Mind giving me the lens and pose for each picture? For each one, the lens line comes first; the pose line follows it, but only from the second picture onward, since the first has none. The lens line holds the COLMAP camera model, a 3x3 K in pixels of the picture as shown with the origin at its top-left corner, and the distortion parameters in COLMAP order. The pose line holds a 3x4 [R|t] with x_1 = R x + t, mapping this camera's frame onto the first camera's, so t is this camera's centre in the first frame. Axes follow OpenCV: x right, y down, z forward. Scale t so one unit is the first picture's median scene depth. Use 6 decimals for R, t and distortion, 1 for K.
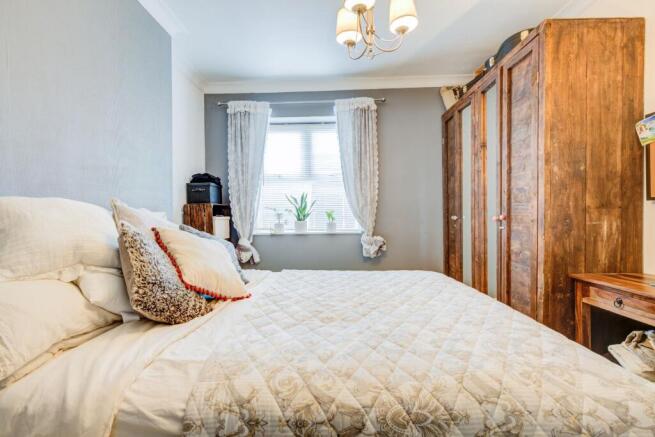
lens RADIAL K [[295.4, 0, 327.2], [0, 295.4, 219.1], [0, 0, 1]] dist [-0.006038, 0.003443]
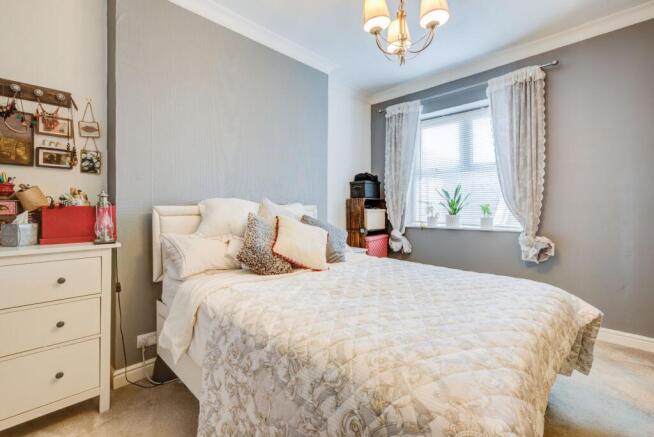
lens RADIAL K [[295.0, 0, 318.2], [0, 295.0, 205.9], [0, 0, 1]] dist [-0.006038, 0.003443]
pose [[0.721814, 0.007639, -0.692045, 0.281417], [-0.019649, 0.999762, -0.009459, -0.005775], [0.691808, 0.020426, 0.721792, 0.010028]]
